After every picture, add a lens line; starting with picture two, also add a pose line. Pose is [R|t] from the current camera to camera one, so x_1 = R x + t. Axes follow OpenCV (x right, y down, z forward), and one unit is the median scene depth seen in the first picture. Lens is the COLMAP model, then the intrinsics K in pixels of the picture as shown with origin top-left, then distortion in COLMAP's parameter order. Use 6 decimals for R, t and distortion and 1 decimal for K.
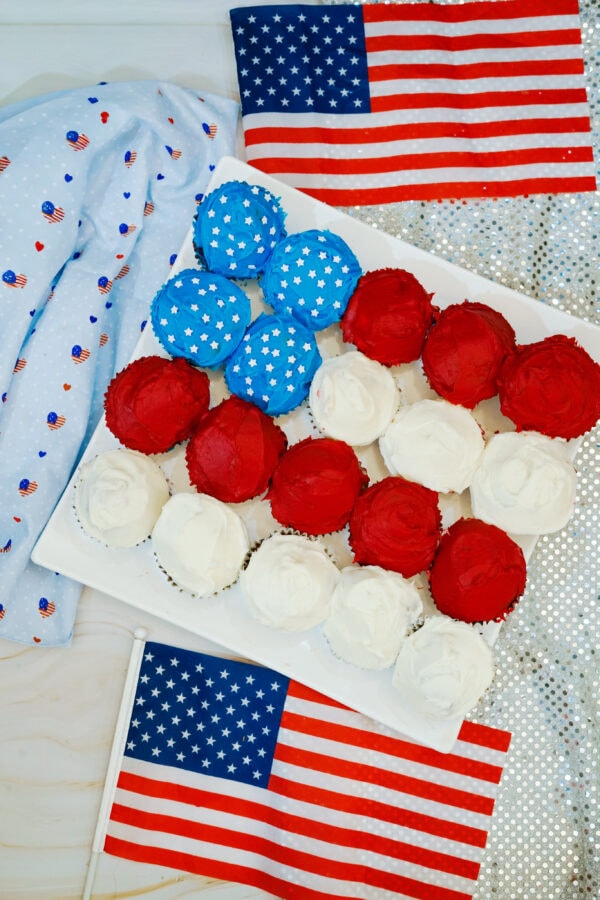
lens RADIAL K [[1361.6, 0, 300.0], [0, 1361.6, 450.0], [0, 0, 1]] dist [-0.009377, -0.086430]
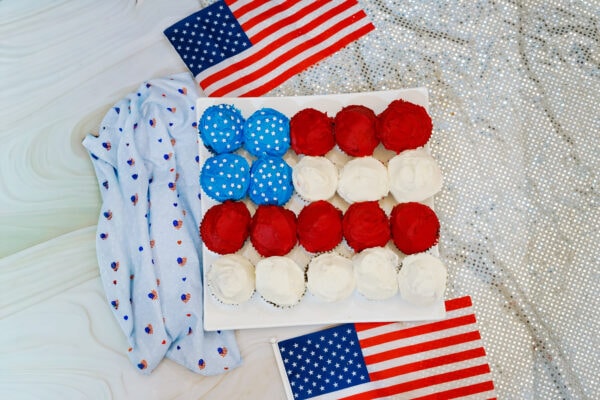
lens RADIAL K [[907.7, 0, 300.0], [0, 907.7, 200.0], [0, 0, 1]] dist [-0.009377, -0.086430]
pose [[0.885323, -0.460517, 0.064241, -0.076296], [0.464100, 0.883659, -0.061308, 0.057760], [-0.028533, 0.084091, 0.996049, -0.277148]]
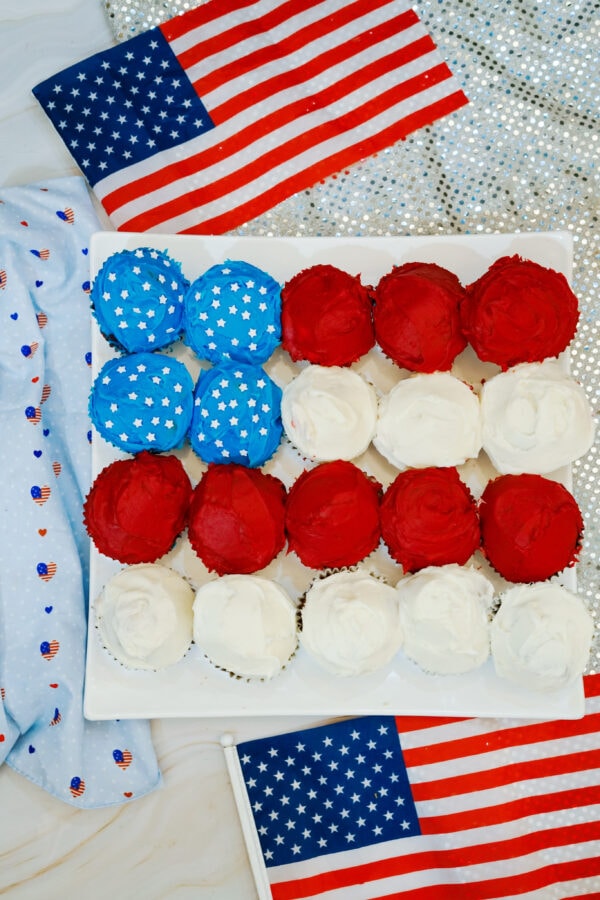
lens RADIAL K [[1361.6, 0, 300.0], [0, 1361.6, 450.0], [0, 0, 1]] dist [-0.009377, -0.086430]
pose [[0.906923, -0.420527, 0.025465, -0.013020], [0.420787, 0.907142, -0.005648, -0.018063], [-0.020726, 0.015838, 0.999660, 0.072719]]
